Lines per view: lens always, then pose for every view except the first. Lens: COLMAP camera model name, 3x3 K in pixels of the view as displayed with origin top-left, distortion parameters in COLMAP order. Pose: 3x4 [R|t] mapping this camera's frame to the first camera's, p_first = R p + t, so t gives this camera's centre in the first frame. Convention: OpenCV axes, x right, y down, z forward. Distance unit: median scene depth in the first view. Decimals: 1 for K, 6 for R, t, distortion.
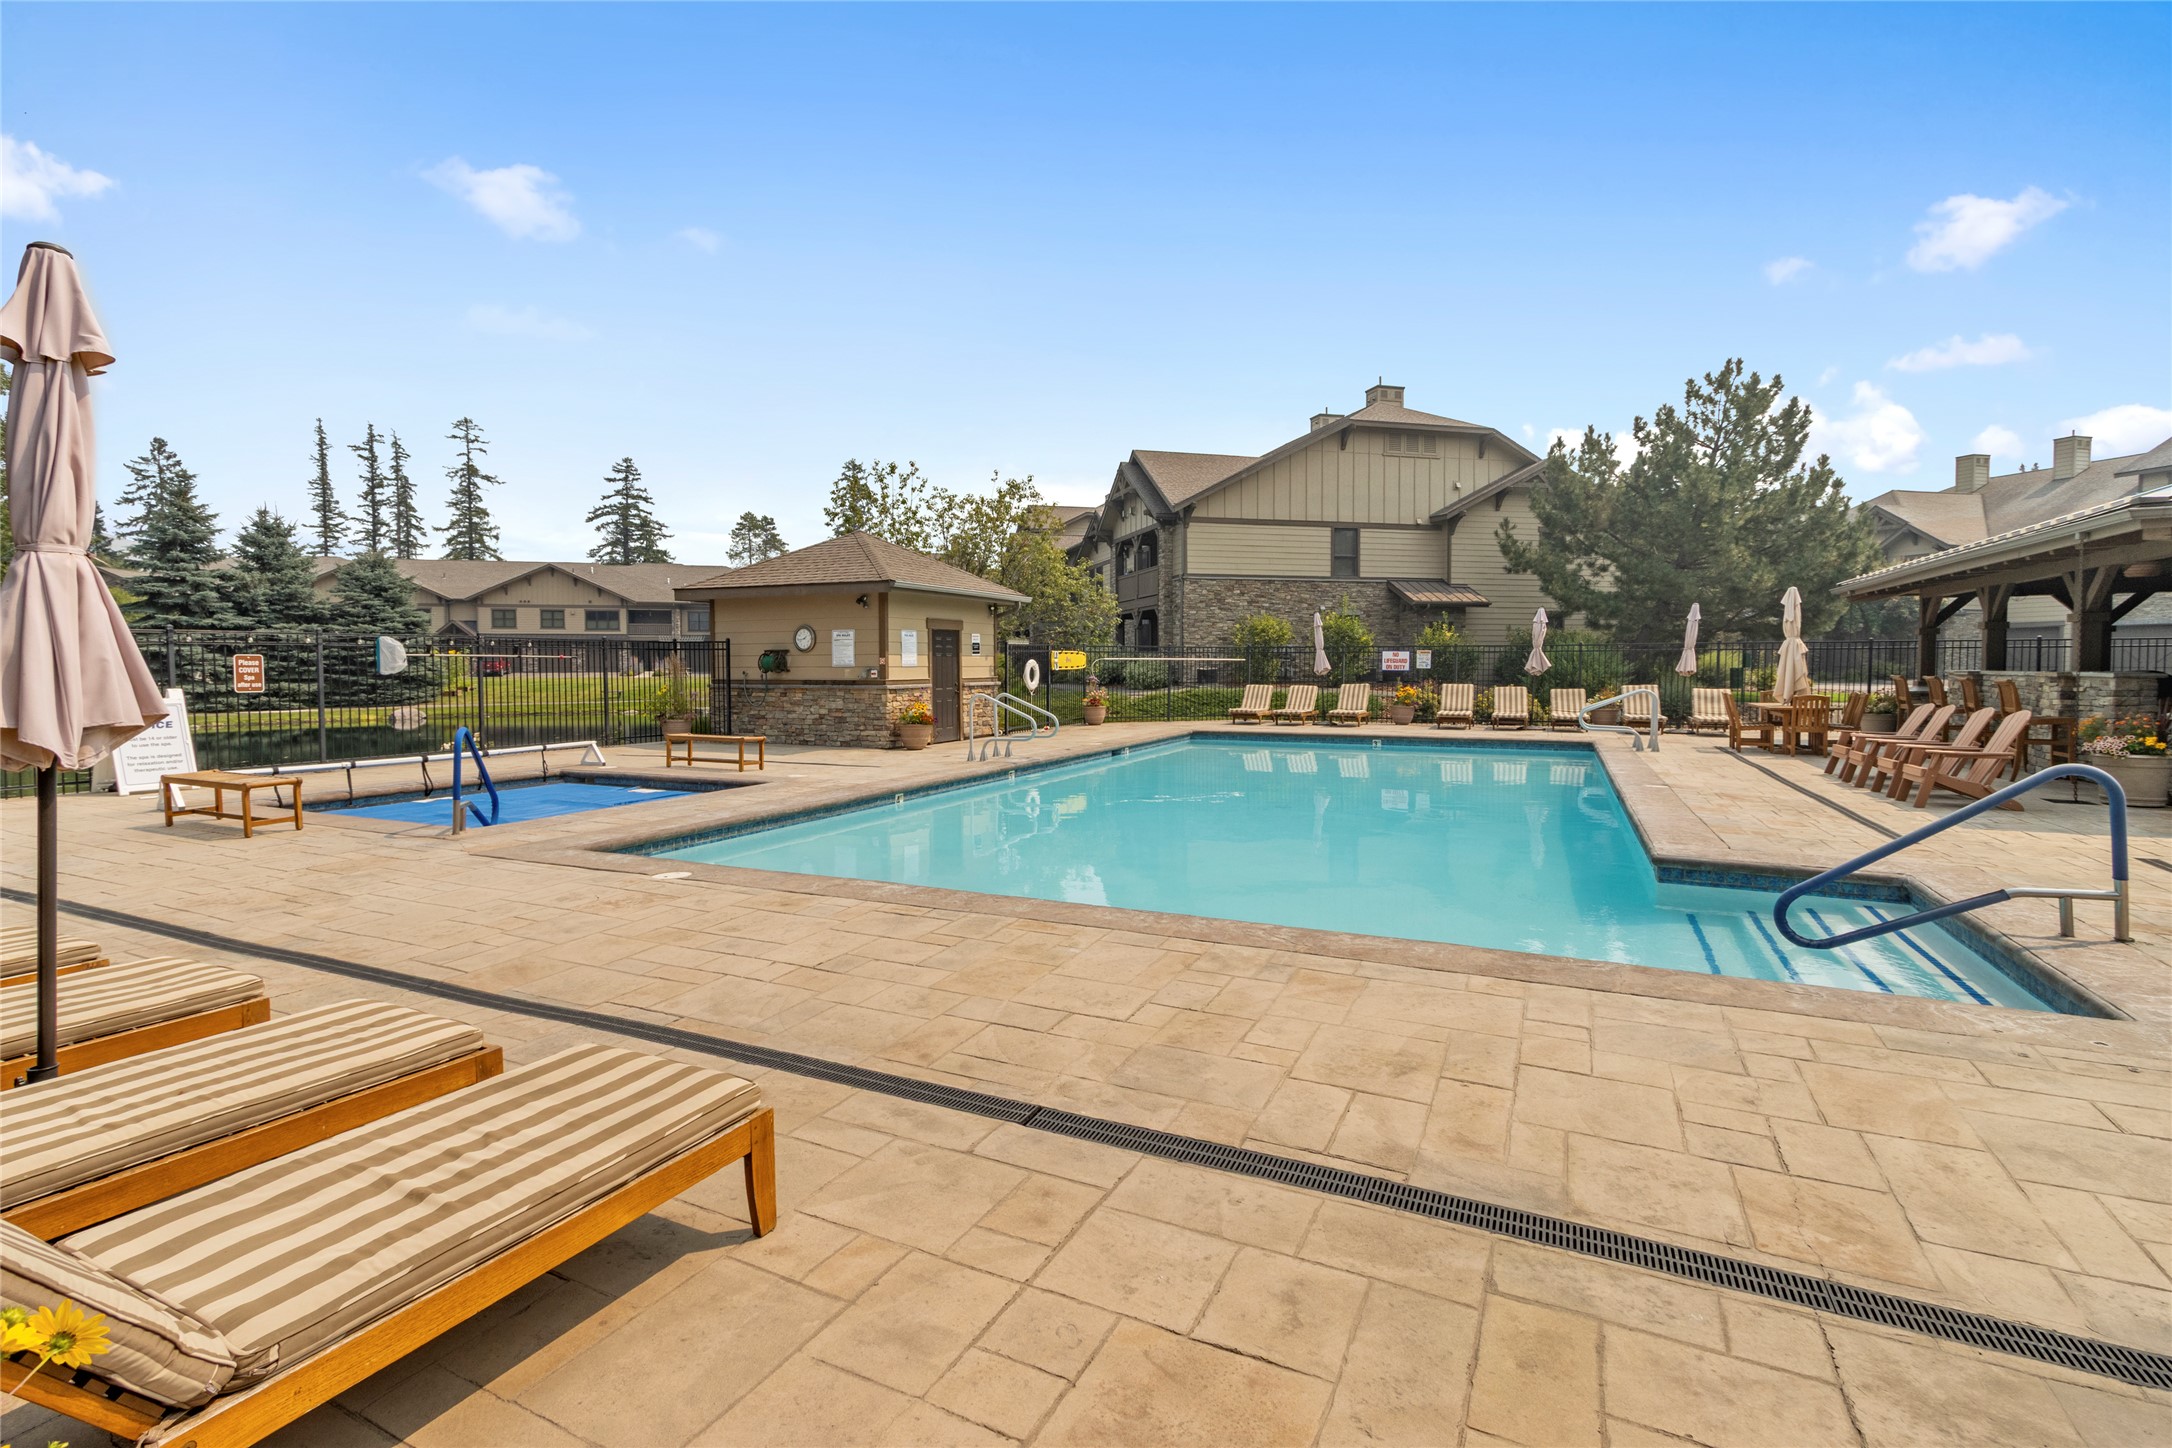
lens RADIAL K [[993.4, 0, 1086.0], [0, 993.4, 724.0], [0, 0, 1]] dist [-0.000304, 0.000073]
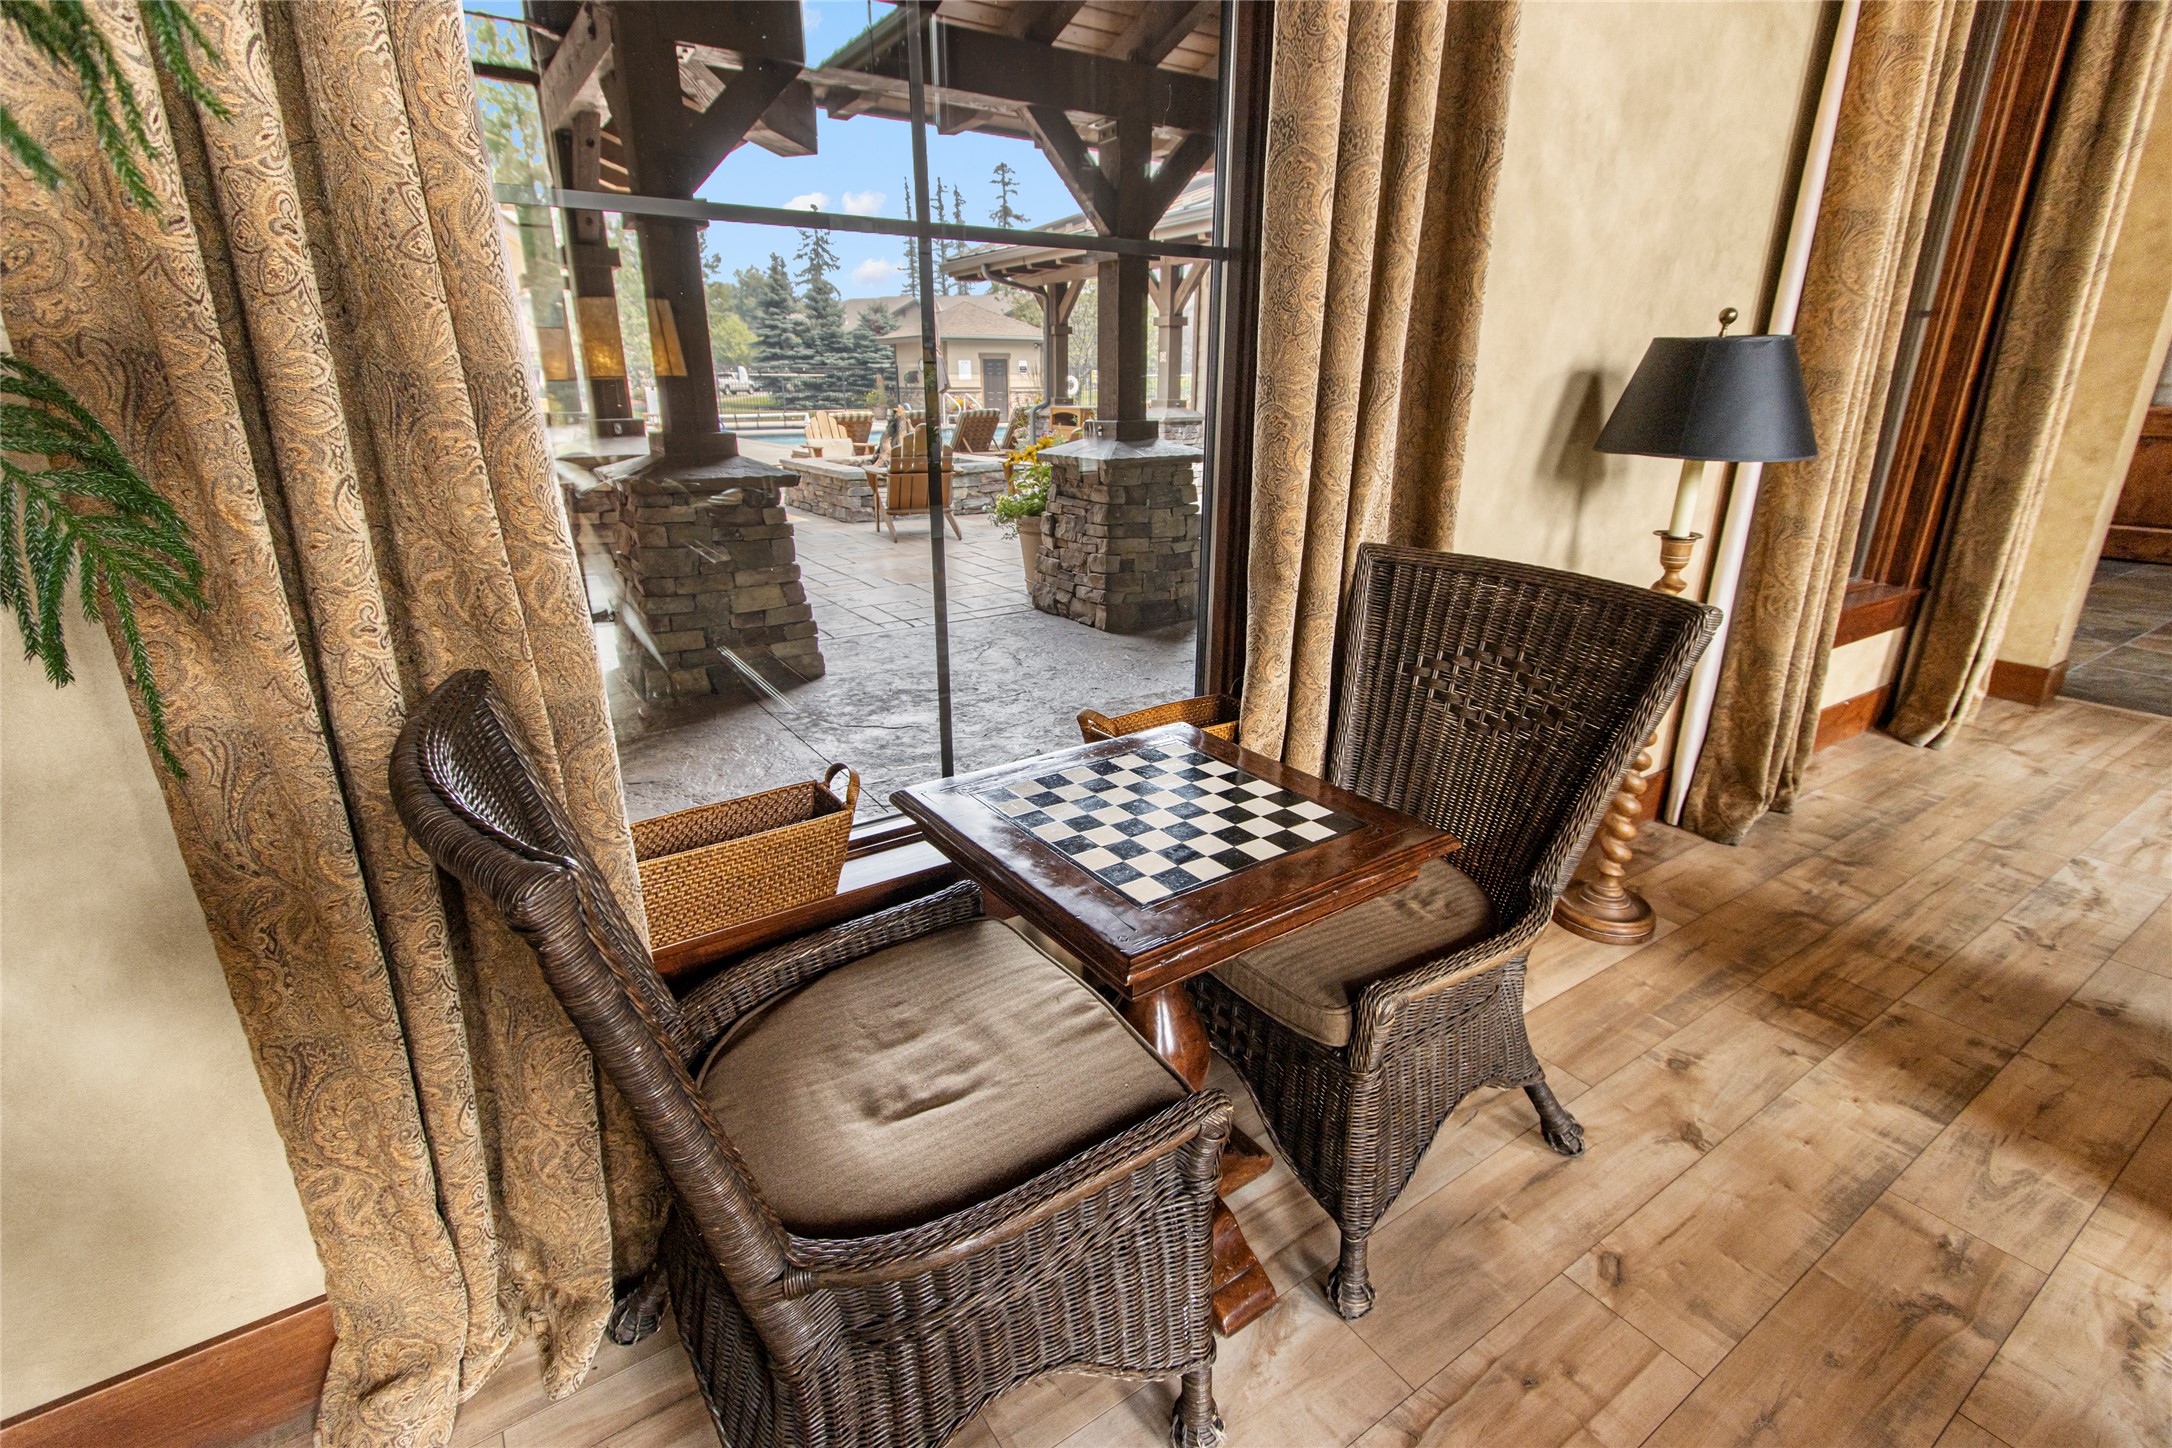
lens RADIAL K [[993.4, 0, 1086.0], [0, 993.4, 724.0], [0, 0, 1]] dist [-0.000304, 0.000073]
pose [[0.859424, 0.167729, -0.482967, 0.467068], [-0.032522, 0.960676, 0.275760, 0.019011], [0.510228, -0.221288, 0.831083, -0.272207]]
